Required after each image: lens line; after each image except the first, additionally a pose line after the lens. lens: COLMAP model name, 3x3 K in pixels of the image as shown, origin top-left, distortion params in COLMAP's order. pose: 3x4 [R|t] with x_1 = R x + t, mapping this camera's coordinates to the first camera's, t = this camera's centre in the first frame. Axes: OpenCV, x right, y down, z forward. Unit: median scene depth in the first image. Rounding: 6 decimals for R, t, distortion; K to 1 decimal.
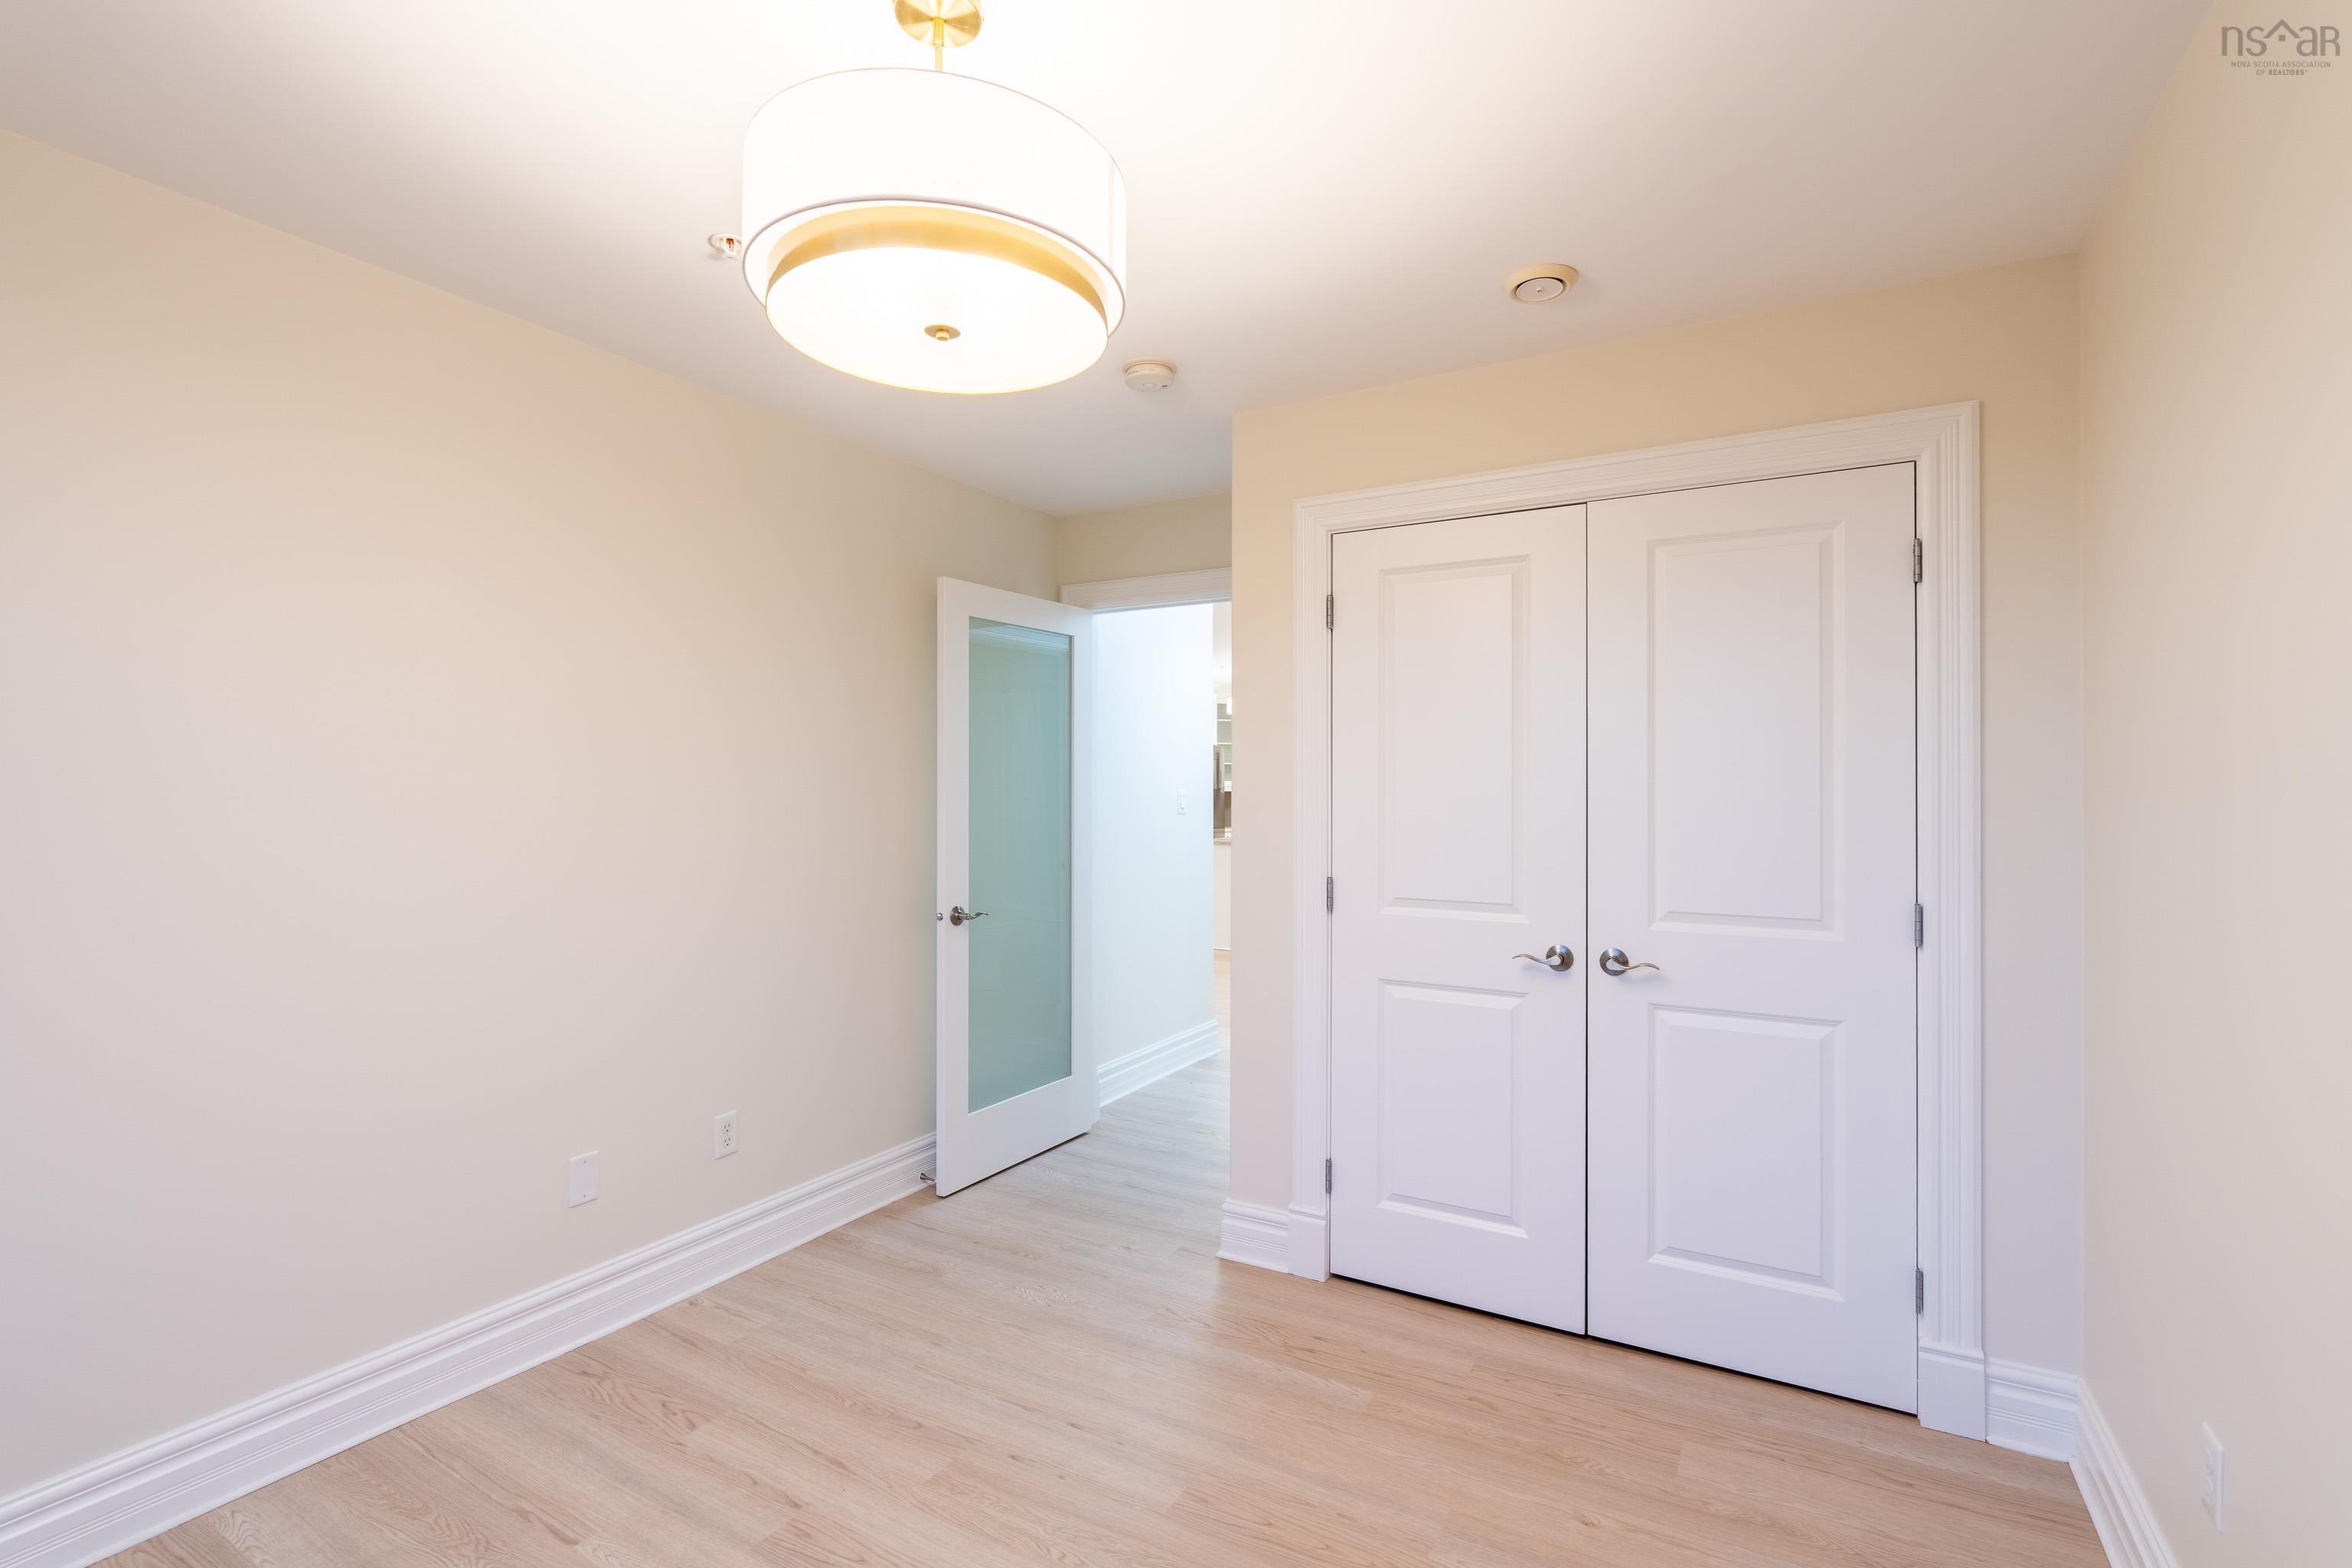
lens RADIAL K [[1065.2, 0, 1177.0], [0, 1065.2, 786.3], [0, 0, 1]] dist [-0.000480, -0.000078]
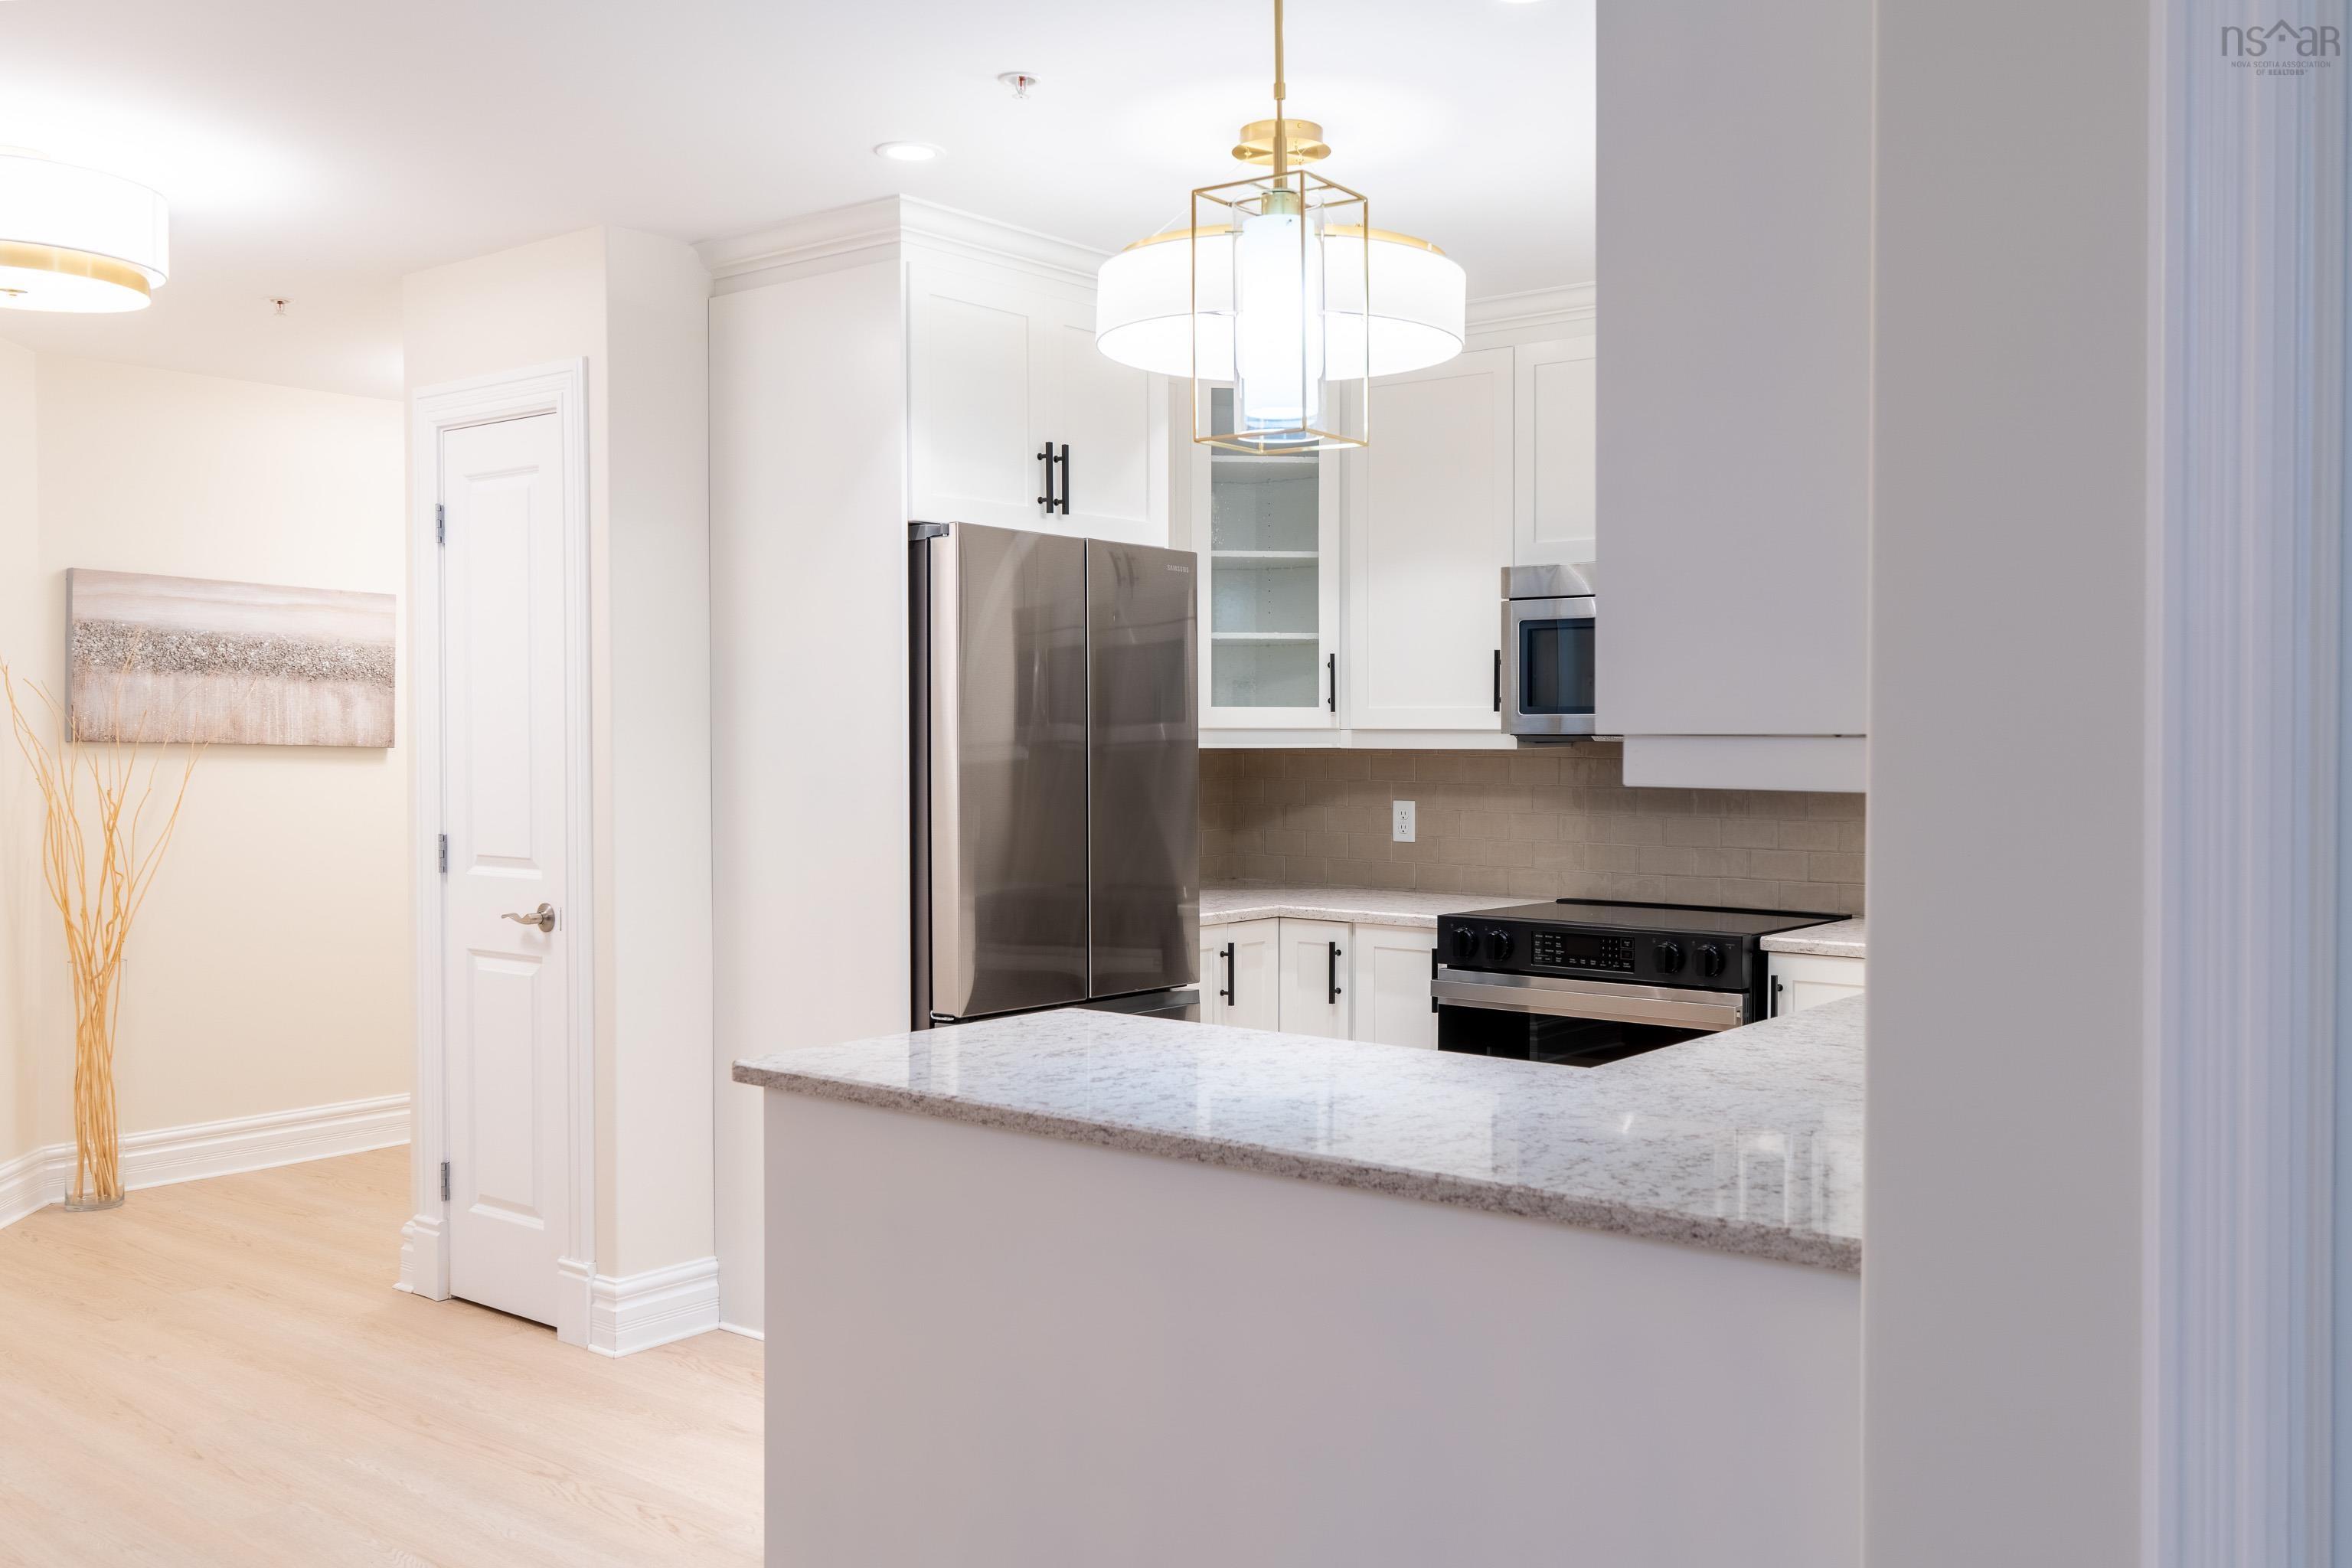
lens RADIAL K [[2036.6, 0, 1176.1], [0, 2036.6, 783.4], [0, 0, 1]] dist [-0.007620, -0.001793]
pose [[0.990126, -0.000430, -0.140180, 0.975818], [0.004646, 0.999546, 0.029753, -0.000518], [0.140103, -0.030110, 0.989679, -0.542229]]
